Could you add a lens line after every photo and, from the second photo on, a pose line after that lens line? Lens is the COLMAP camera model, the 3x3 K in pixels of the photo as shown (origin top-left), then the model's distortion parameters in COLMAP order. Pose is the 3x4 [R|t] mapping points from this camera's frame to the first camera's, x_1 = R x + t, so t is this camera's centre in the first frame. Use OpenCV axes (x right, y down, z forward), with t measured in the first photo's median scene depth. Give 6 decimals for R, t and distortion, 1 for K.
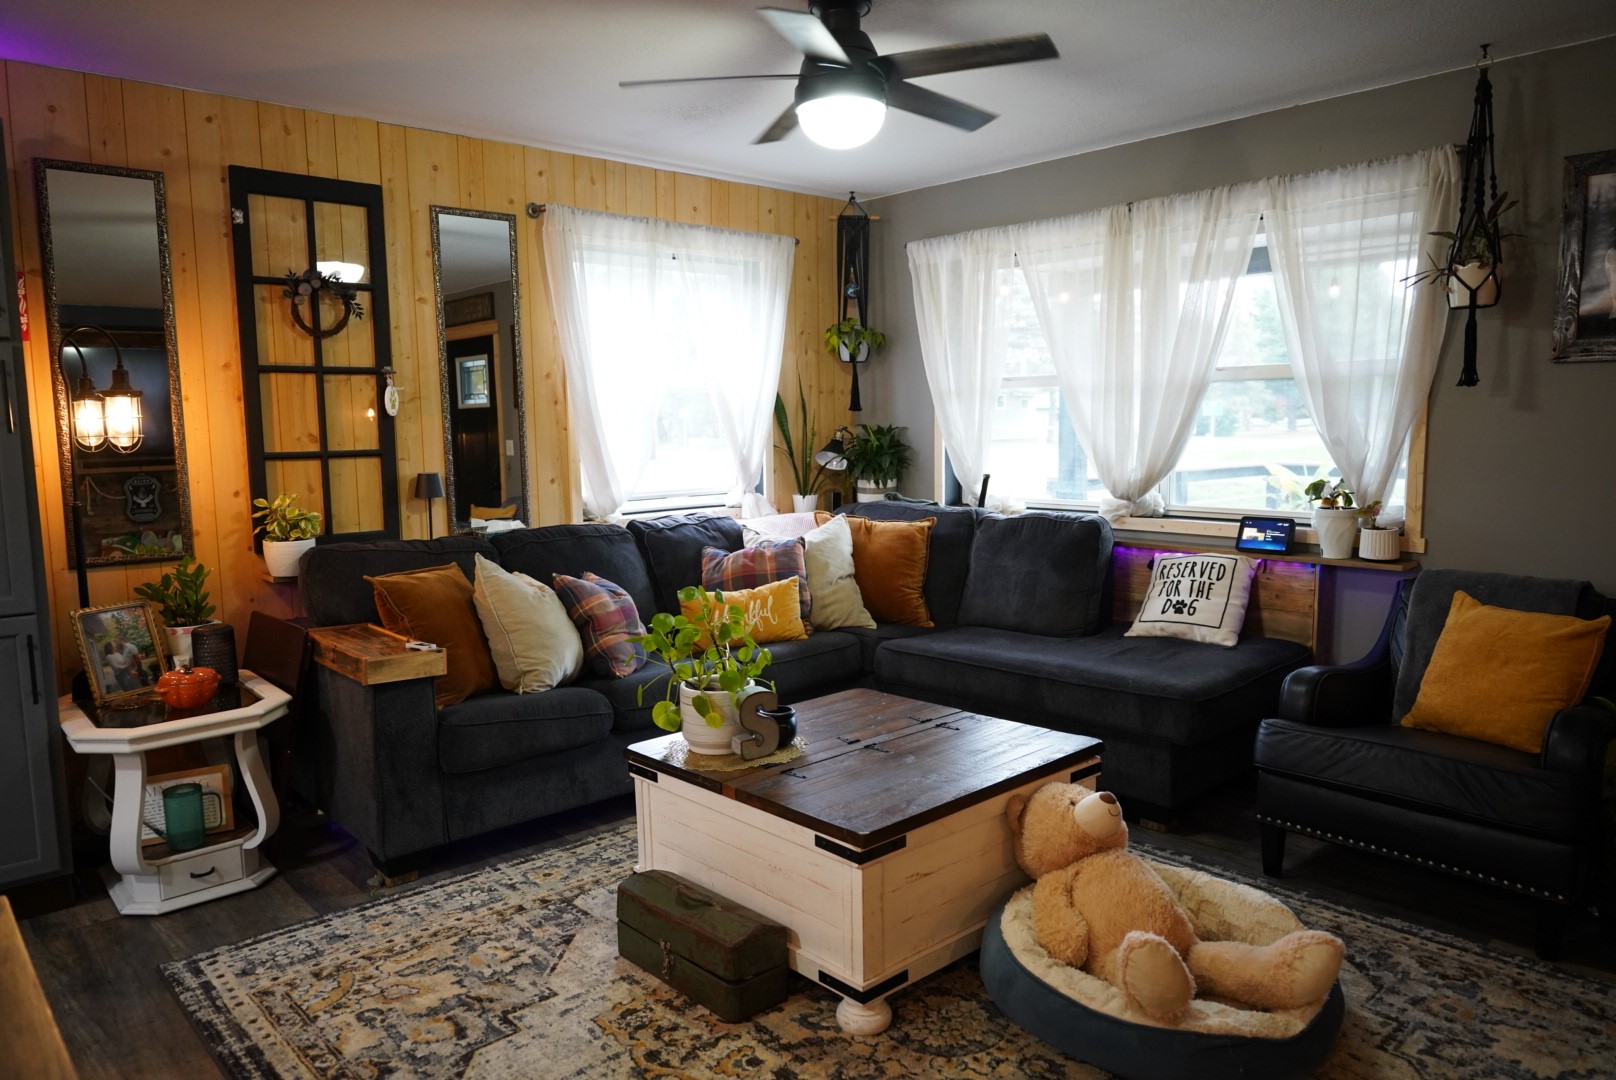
lens RADIAL K [[1109.6, 0, 805.3], [0, 1109.6, 545.6], [0, 0, 1]] dist [-0.010189, 0.008554]
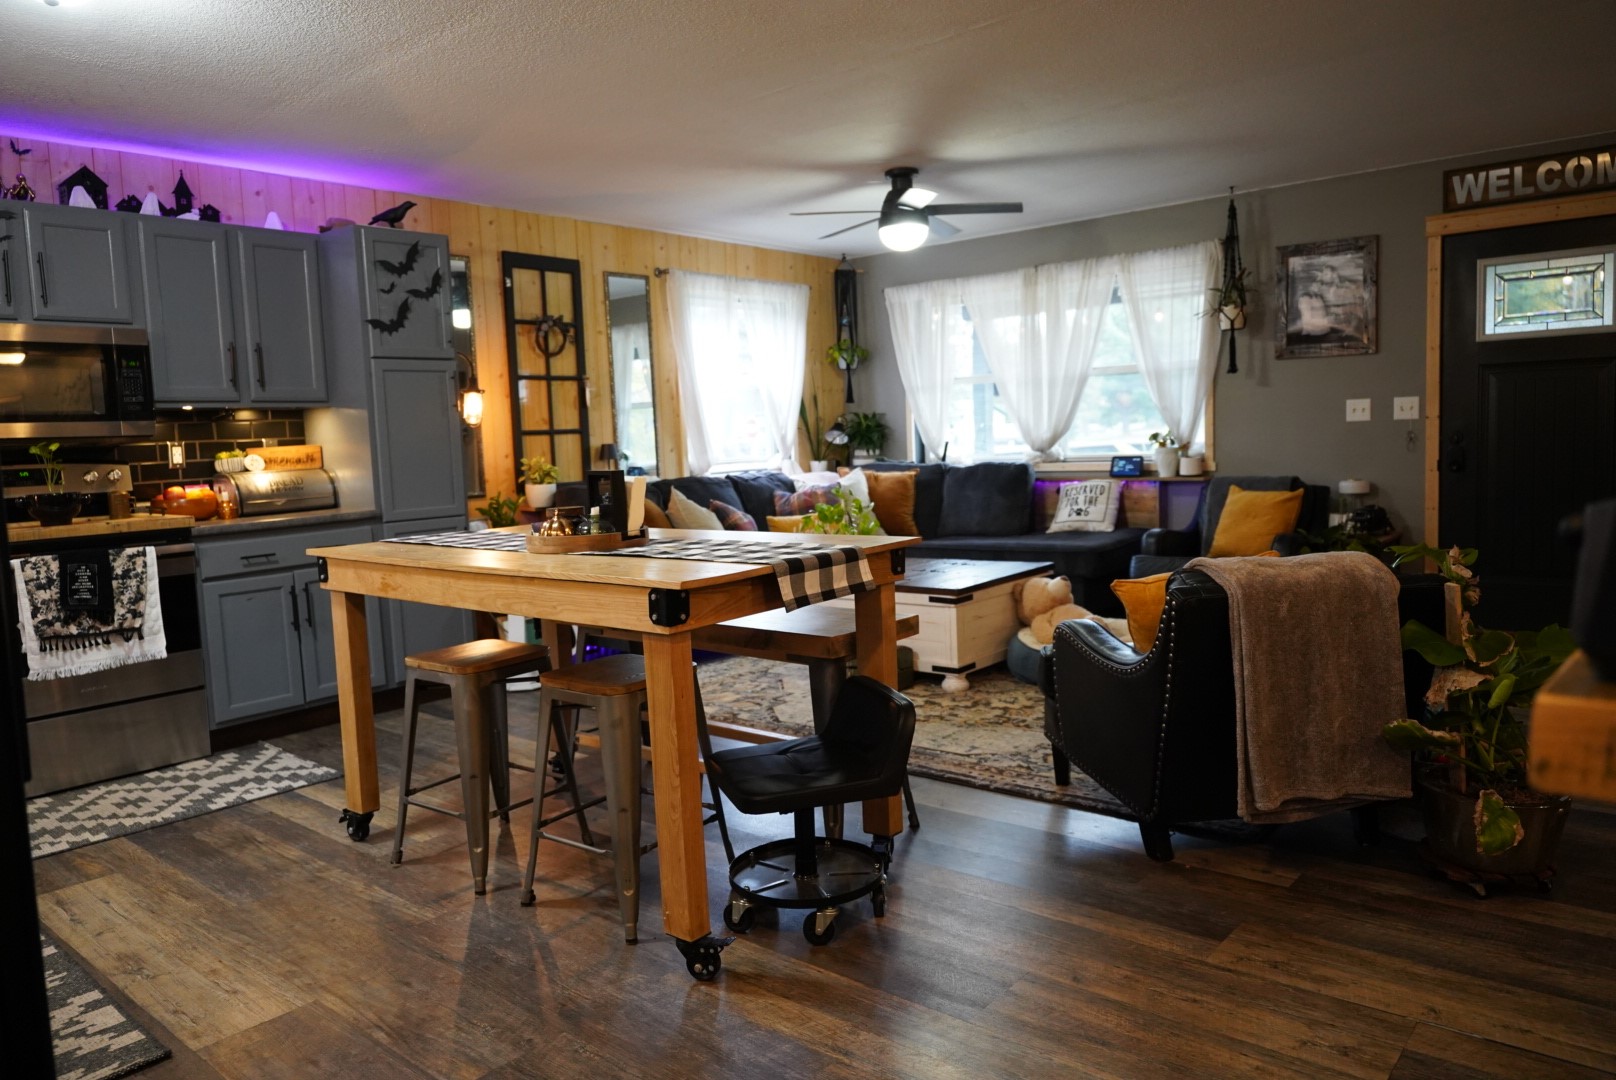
lens RADIAL K [[1109.6, 0, 810.2], [0, 1109.6, 541.0], [0, 0, 1]] dist [-0.010189, 0.008554]
pose [[0.990373, -0.038270, 0.133029, -0.275275], [0.040780, 0.999037, -0.016194, 0.107616], [-0.132281, 0.021463, 0.990980, -0.572237]]
